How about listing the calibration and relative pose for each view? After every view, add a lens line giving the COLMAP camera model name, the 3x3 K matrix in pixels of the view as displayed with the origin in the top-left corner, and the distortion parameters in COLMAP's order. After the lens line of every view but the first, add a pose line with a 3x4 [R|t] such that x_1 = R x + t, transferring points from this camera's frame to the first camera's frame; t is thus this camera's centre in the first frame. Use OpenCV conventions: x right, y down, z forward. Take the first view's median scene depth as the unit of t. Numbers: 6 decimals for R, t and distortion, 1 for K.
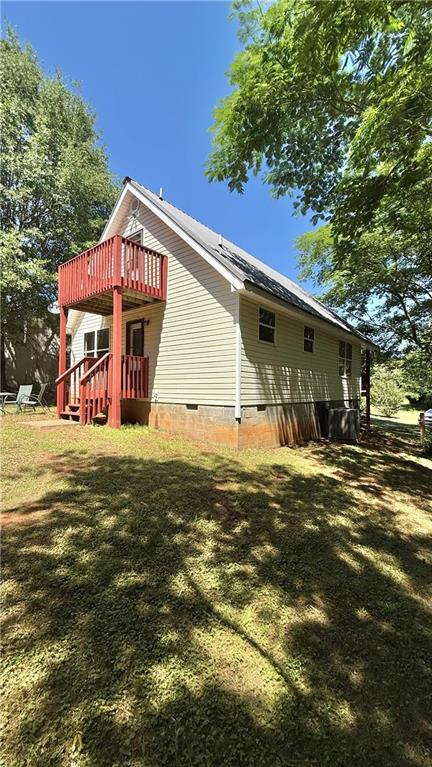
lens RADIAL K [[306.5, 0, 216.3], [0, 306.5, 383.9], [0, 0, 1]] dist [-0.001495, 0.000479]
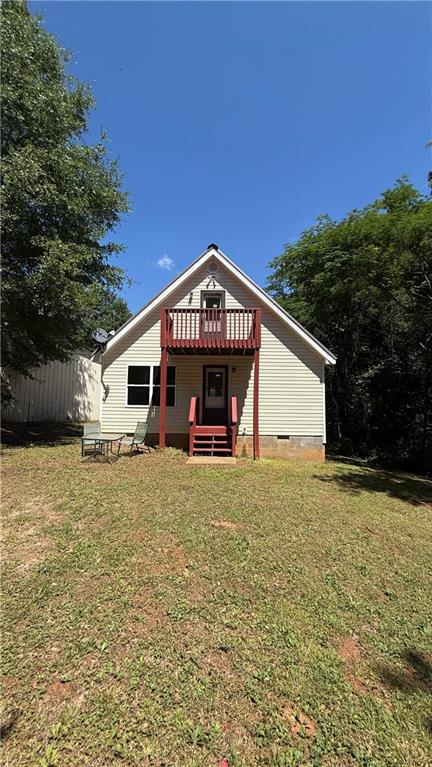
lens RADIAL K [[306.5, 0, 216.0], [0, 306.5, 385.0], [0, 0, 1]] dist [-0.001495, 0.000479]
pose [[0.788493, 0.041178, 0.613664, -1.004184], [-0.017222, 0.998843, -0.044895, -0.079967], [-0.614802, 0.024831, 0.788290, 0.074474]]
